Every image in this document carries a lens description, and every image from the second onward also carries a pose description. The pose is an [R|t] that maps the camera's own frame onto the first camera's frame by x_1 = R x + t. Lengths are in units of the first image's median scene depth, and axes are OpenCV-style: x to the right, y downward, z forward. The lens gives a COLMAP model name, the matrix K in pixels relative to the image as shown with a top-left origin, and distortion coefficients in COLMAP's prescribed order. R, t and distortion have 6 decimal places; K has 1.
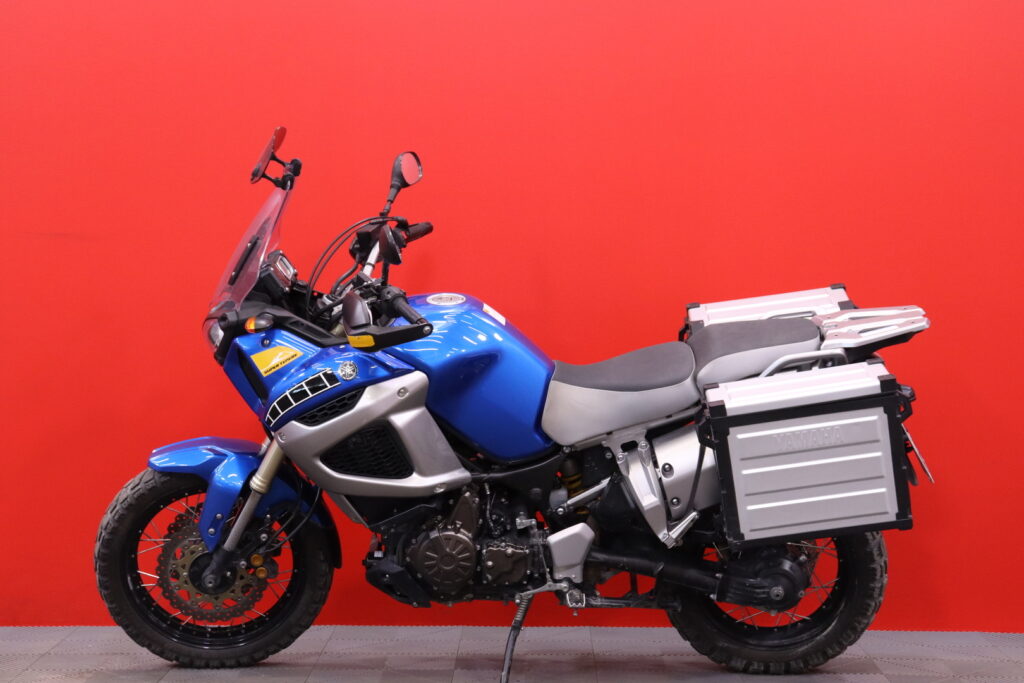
lens RADIAL K [[1854.7, 0, 513.4], [0, 1854.7, 348.7], [0, 0, 1]] dist [0.200704, 0.000000]
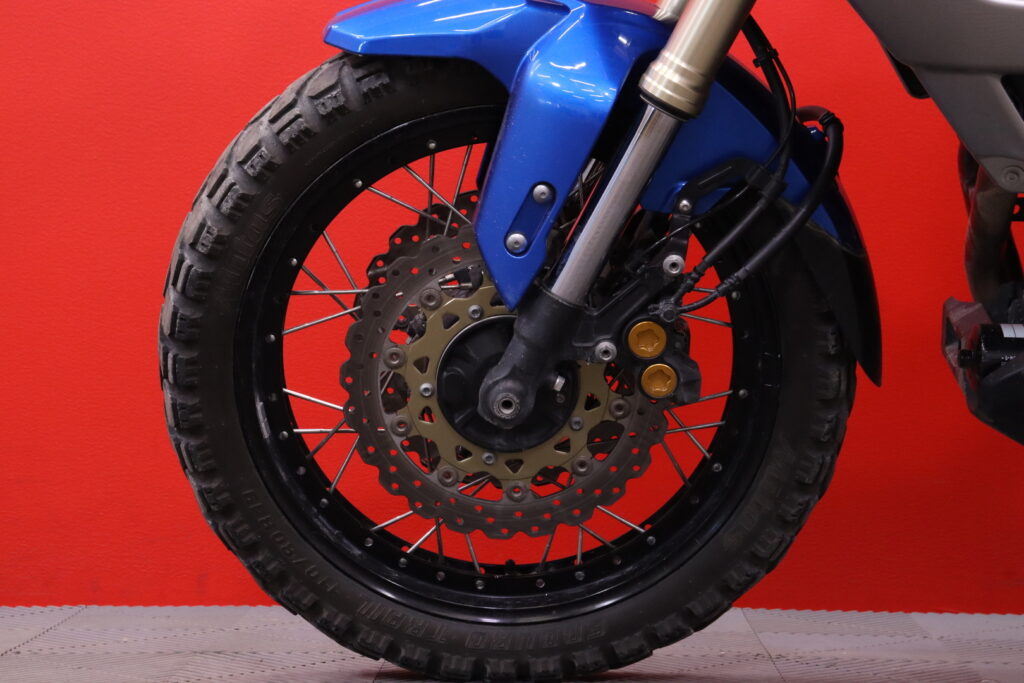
lens RADIAL K [[2133.9, 0, 509.2], [0, 2133.9, 336.8], [0, 0, 1]] dist [0.215781, 0.000000]
pose [[0.999071, 0.002760, -0.043008, -0.145327], [-0.005240, 0.998322, -0.057672, 0.134396], [0.042777, 0.057844, 0.997409, 0.624302]]
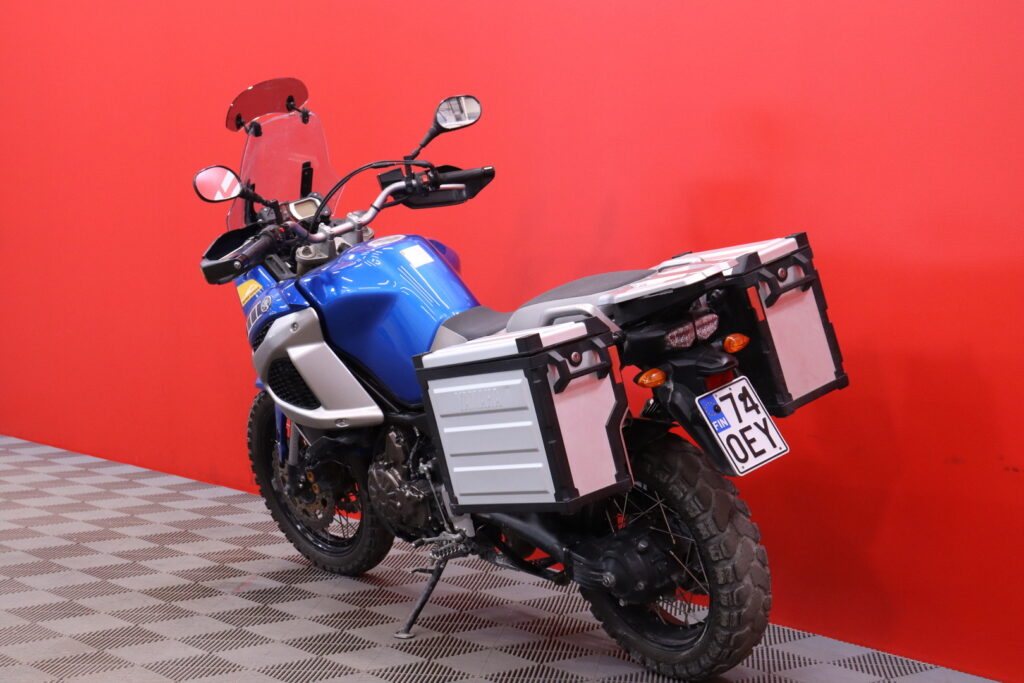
lens RADIAL K [[1836.5, 0, 520.2], [0, 1836.5, 341.8], [0, 0, 1]] dist [0.031738, 0.000000]
pose [[0.636277, 0.062119, -0.768955, 0.770635], [-0.053000, 0.997918, 0.036760, -0.012182], [0.769638, 0.017365, 0.638245, 0.401170]]
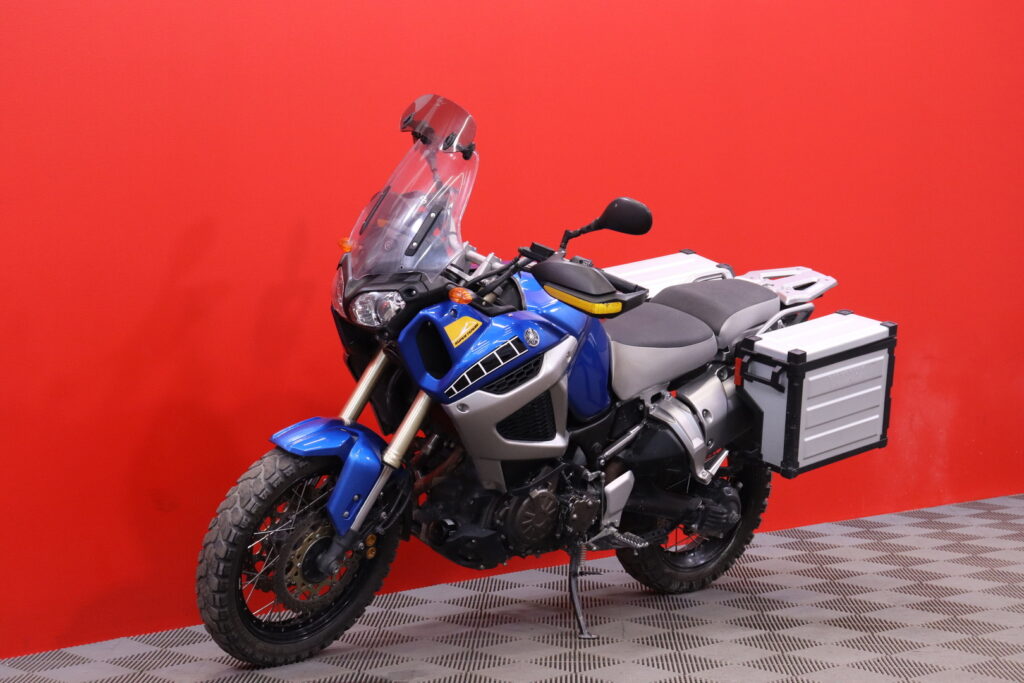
lens RADIAL K [[1929.8, 0, 514.6], [0, 1929.8, 337.1], [0, 0, 1]] dist [0.328850, 0.000000]
pose [[0.717737, -0.039227, 0.695208, -0.778879], [0.037153, 0.999147, 0.018020, -0.007526], [-0.695322, 0.012896, 0.718582, 0.222824]]
